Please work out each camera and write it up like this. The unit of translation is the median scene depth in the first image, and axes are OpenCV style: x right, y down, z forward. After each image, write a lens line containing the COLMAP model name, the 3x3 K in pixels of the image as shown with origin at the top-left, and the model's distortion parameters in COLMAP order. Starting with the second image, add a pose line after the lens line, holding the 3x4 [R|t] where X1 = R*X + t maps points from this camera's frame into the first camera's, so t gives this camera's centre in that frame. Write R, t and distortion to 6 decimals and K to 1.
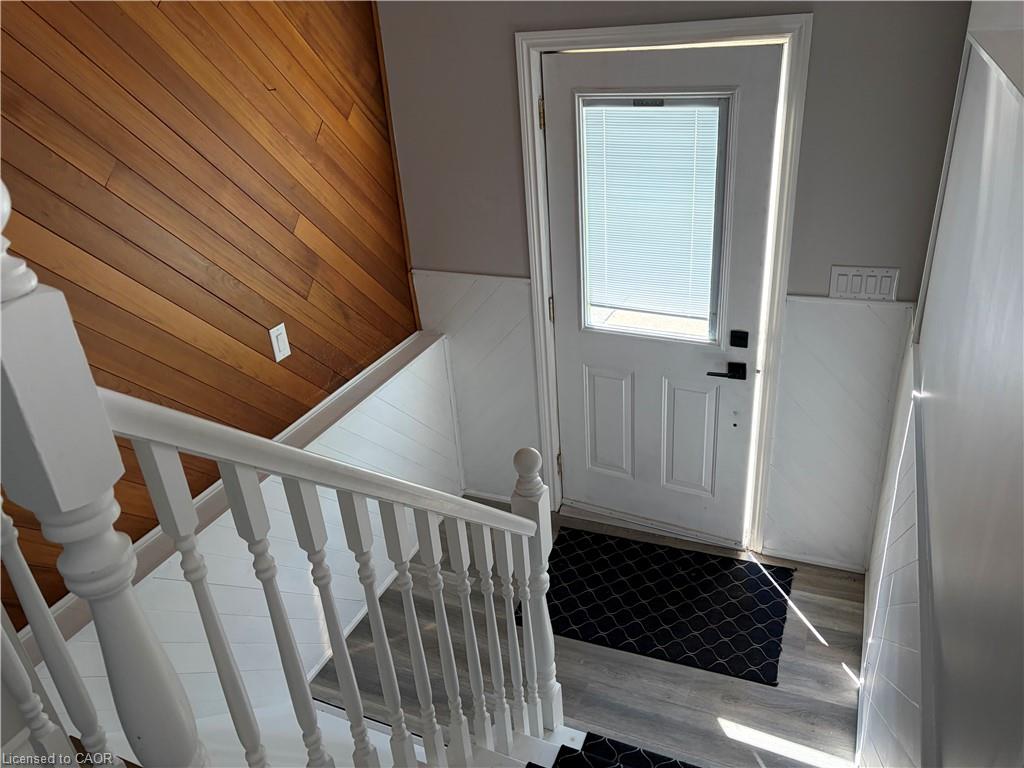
lens RADIAL K [[770.7, 0, 511.8], [0, 770.7, 384.1], [0, 0, 1]] dist [0.000663, 0.000510]
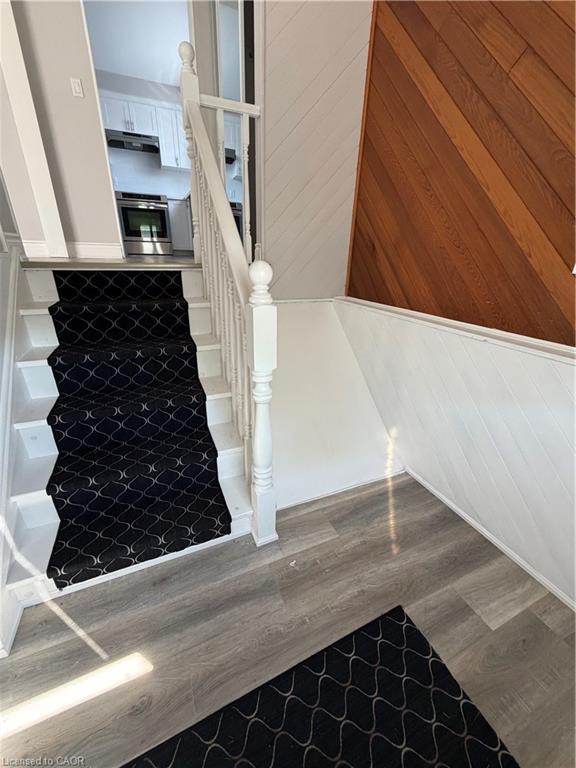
lens RADIAL K [[307.8, 0, 285.9], [0, 307.8, 382.7], [0, 0, 1]] dist [0.002856, 0.000396]
pose [[-0.679786, 0.339007, -0.650358, 0.284469], [-0.308447, 0.672372, 0.672887, -0.095249], [0.665395, 0.658020, -0.352503, 1.022624]]
